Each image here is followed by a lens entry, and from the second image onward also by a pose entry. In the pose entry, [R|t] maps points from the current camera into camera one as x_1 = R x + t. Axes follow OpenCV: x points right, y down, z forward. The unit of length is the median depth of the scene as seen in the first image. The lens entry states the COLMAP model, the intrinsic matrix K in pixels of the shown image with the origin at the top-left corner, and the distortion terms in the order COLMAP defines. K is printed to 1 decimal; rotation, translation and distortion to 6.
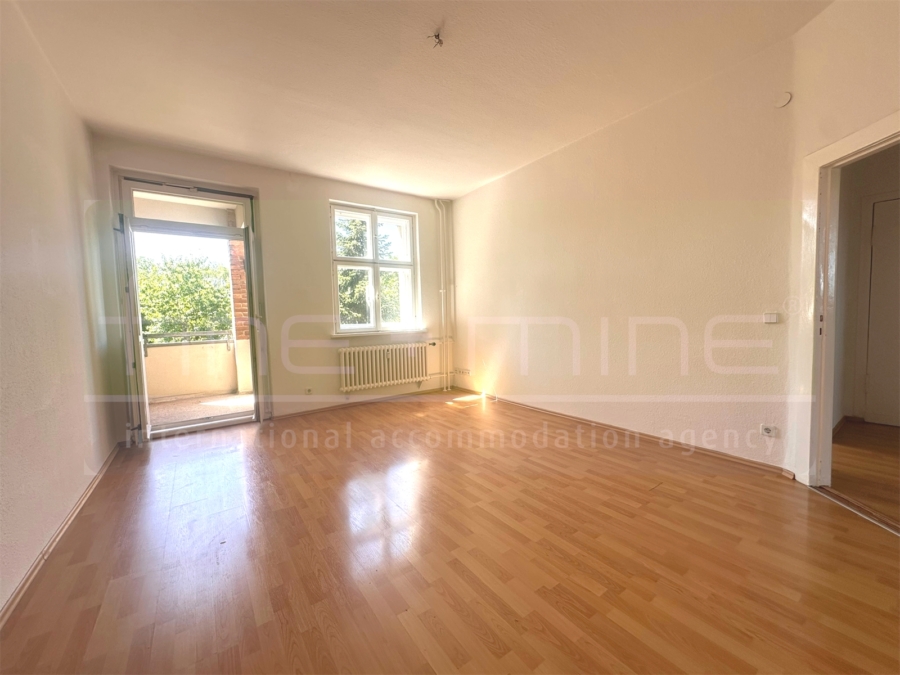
lens RADIAL K [[364.7, 0, 450.2], [0, 364.7, 335.4], [0, 0, 1]] dist [-0.011499, -0.000030]
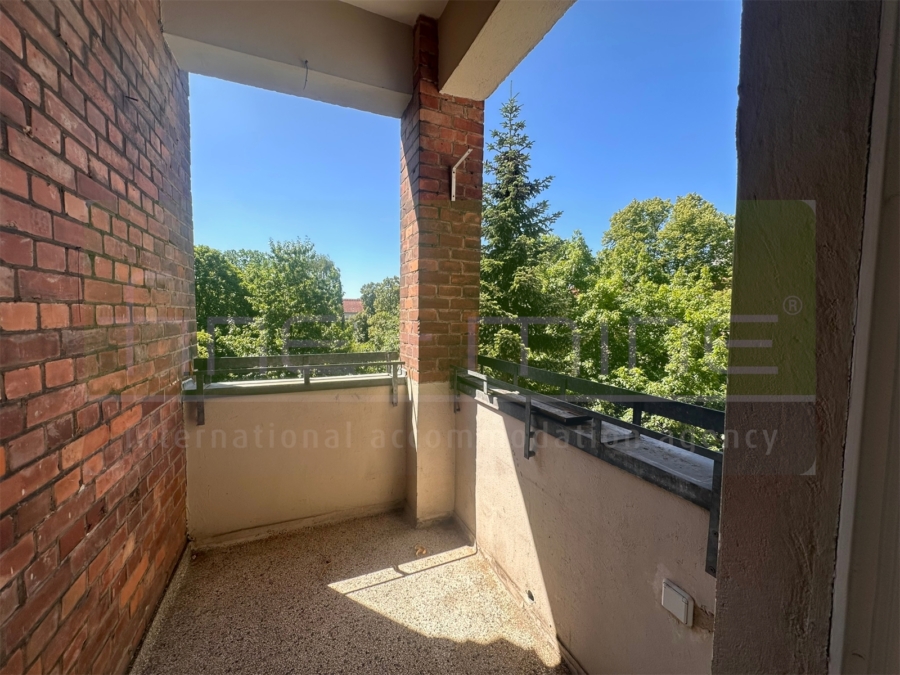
lens RADIAL K [[364.7, 0, 447.8], [0, 364.7, 333.9], [0, 0, 1]] dist [-0.011499, -0.000030]
pose [[0.975584, 0.047047, -0.214528, -0.134591], [-0.046793, 0.998885, 0.006266, -0.011529], [0.214584, 0.003925, 0.976698, 0.179137]]
